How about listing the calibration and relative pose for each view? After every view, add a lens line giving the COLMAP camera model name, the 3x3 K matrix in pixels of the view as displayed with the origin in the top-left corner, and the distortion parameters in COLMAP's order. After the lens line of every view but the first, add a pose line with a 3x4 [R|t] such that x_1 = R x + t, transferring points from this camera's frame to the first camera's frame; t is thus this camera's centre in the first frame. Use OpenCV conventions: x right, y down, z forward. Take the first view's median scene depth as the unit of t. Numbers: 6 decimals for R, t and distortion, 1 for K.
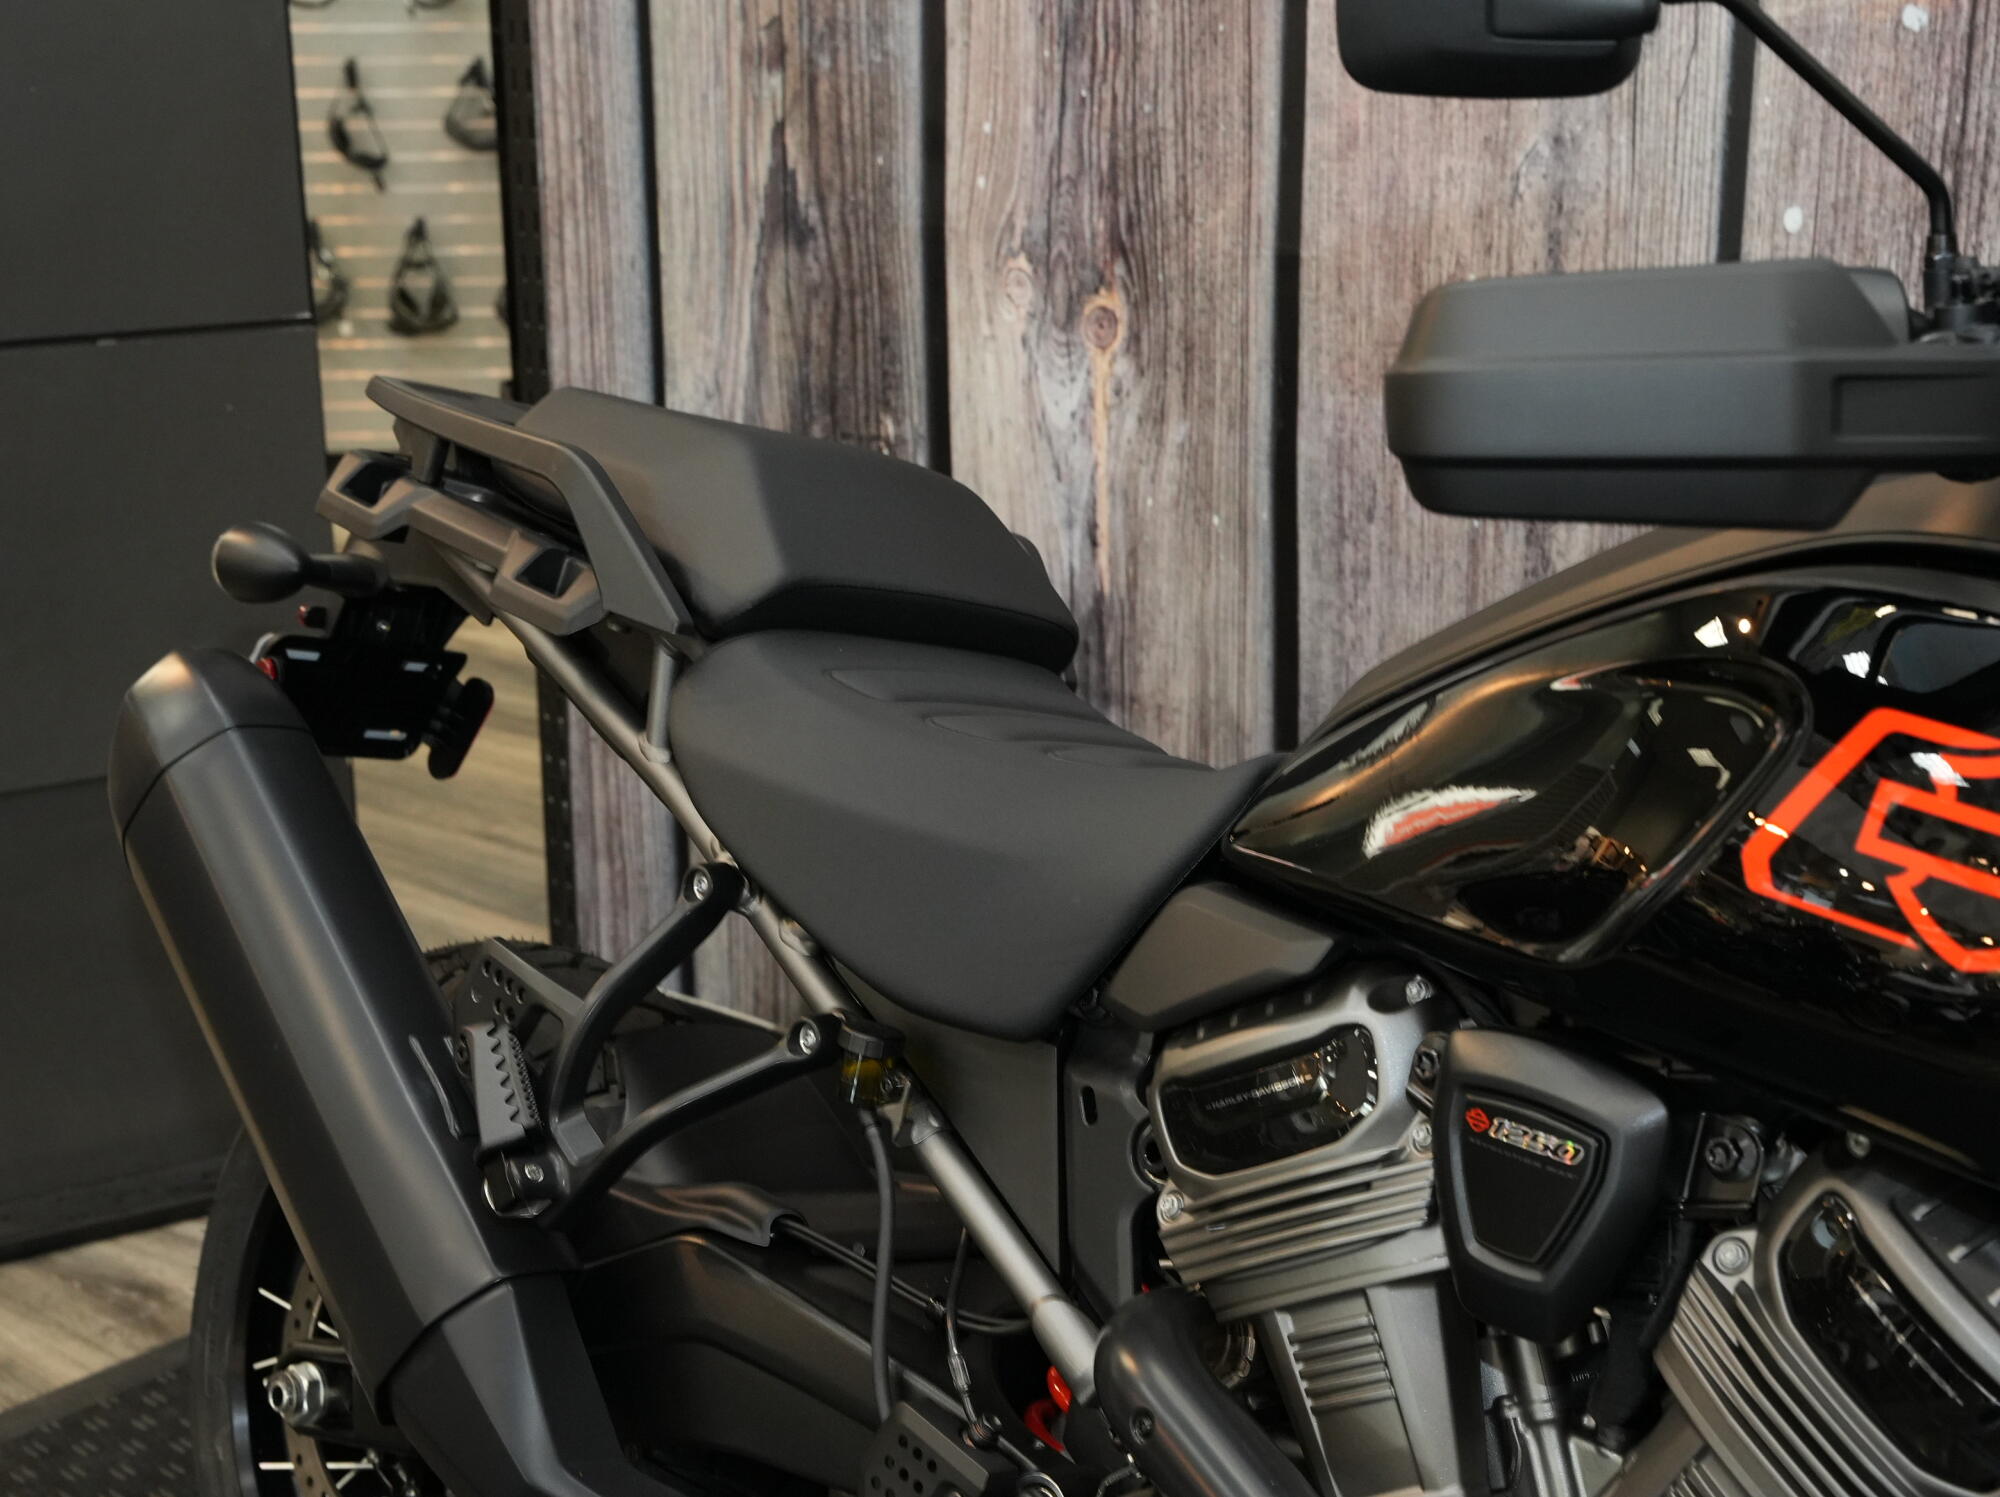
lens RADIAL K [[2848.9, 0, 990.8], [0, 2848.9, 748.9], [0, 0, 1]] dist [0.005456, 0.000000]
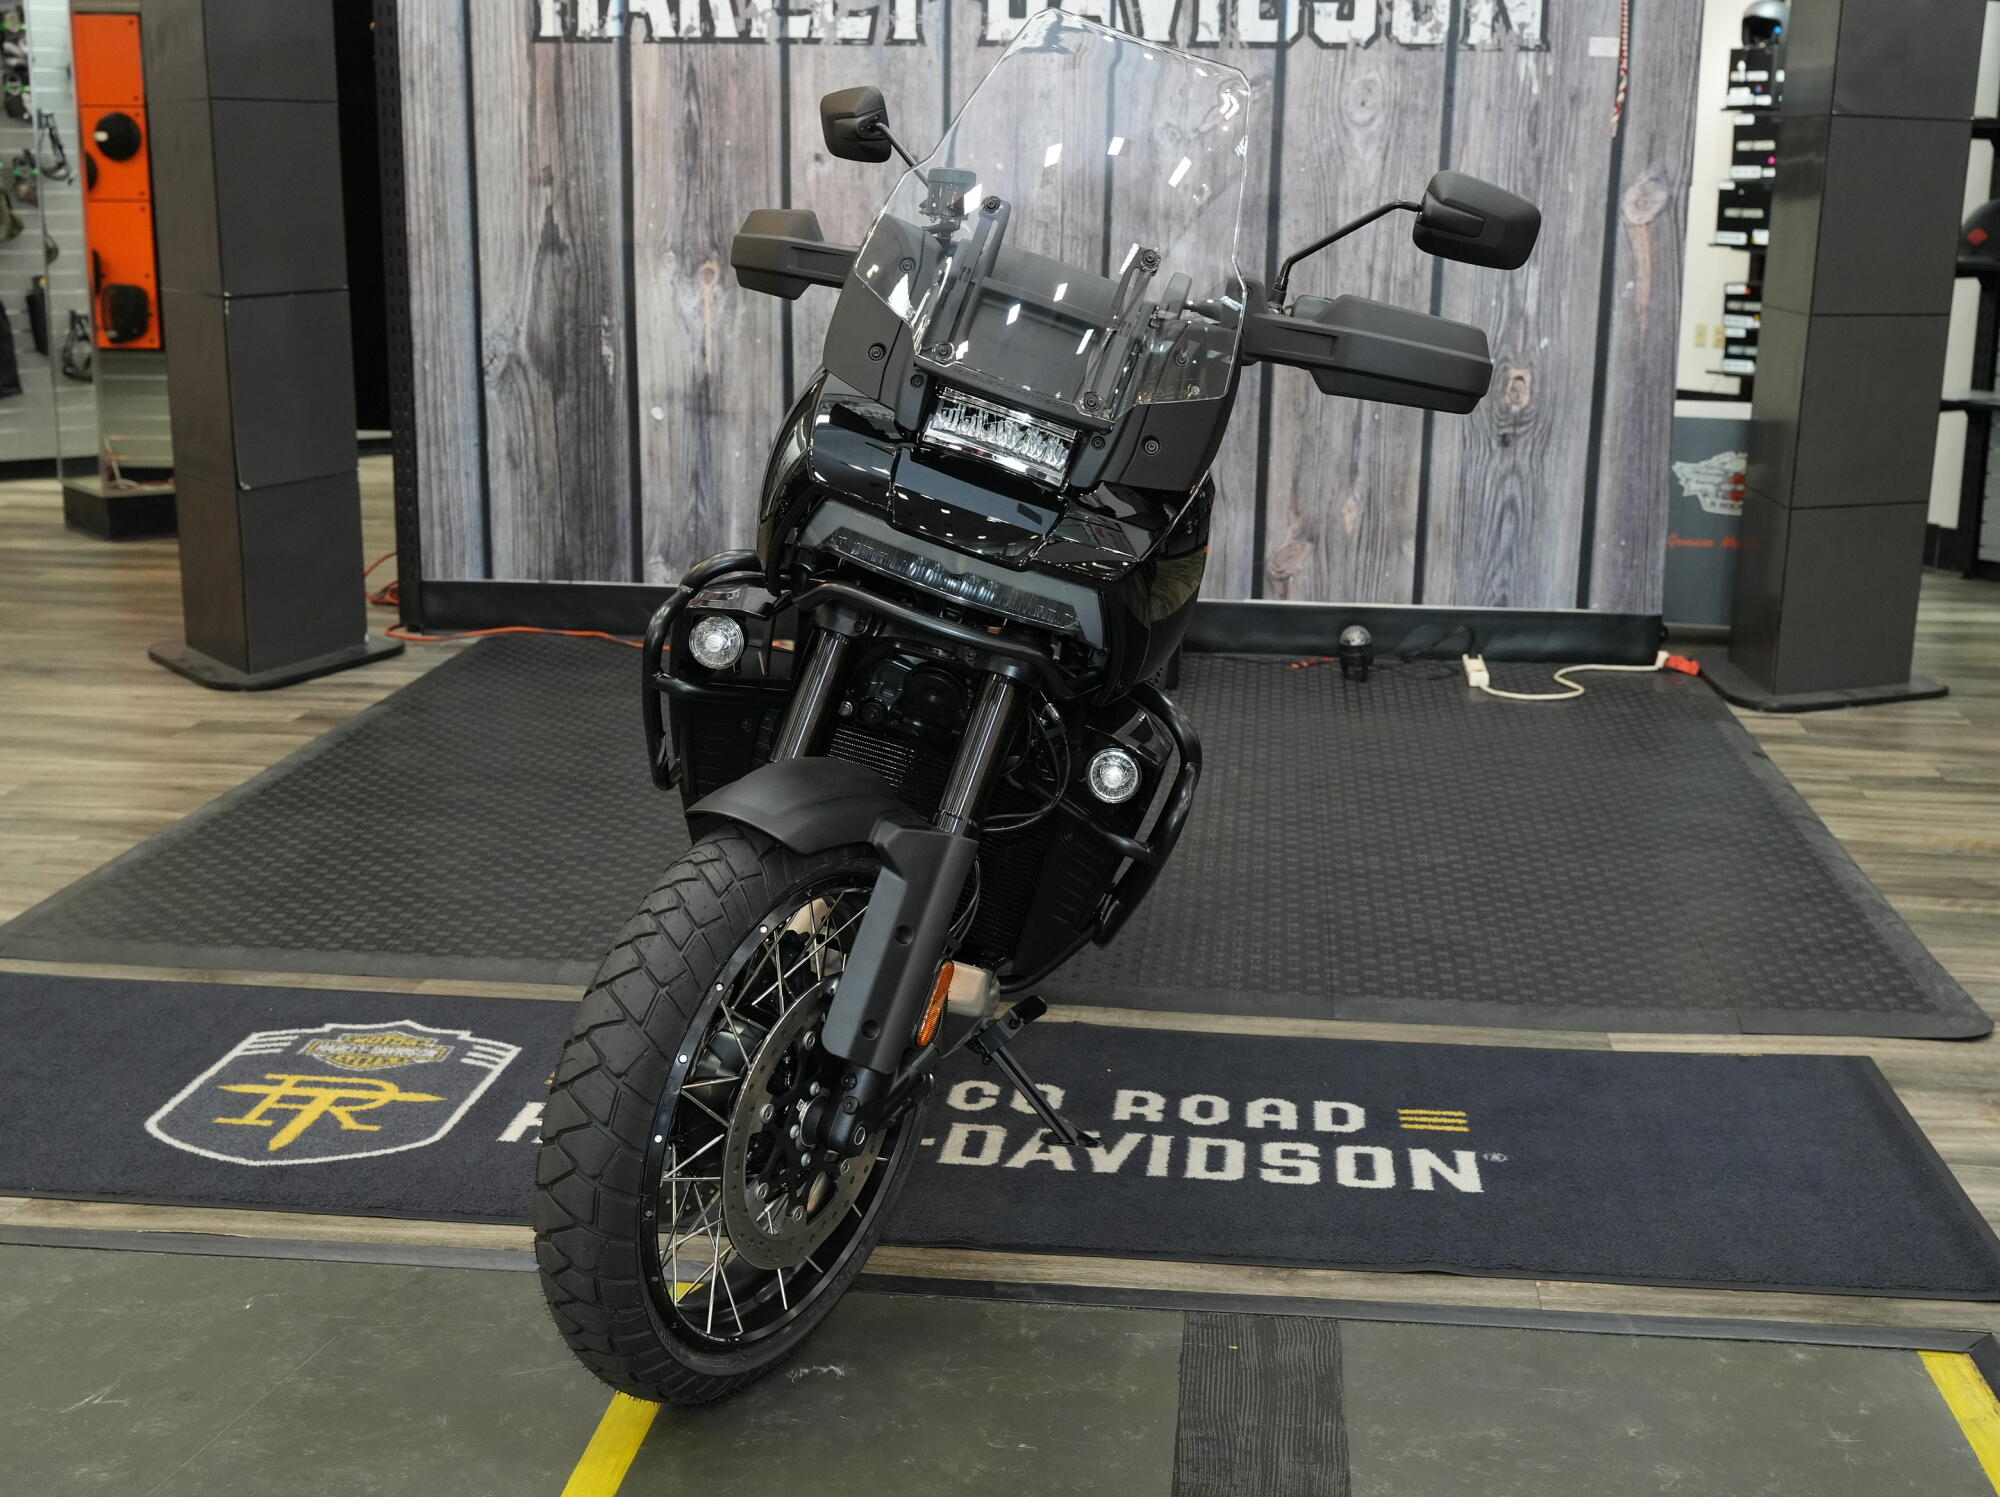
lens RADIAL K [[2528.0, 0, 1005.0], [0, 2528.0, 754.1], [0, 0, 1]] dist [0.011473, 0.000000]
pose [[0.819394, -0.113669, 0.561847, -1.289538], [0.141346, 0.989943, -0.005859, 0.411831], [-0.555530, 0.084215, 0.827220, -1.302498]]
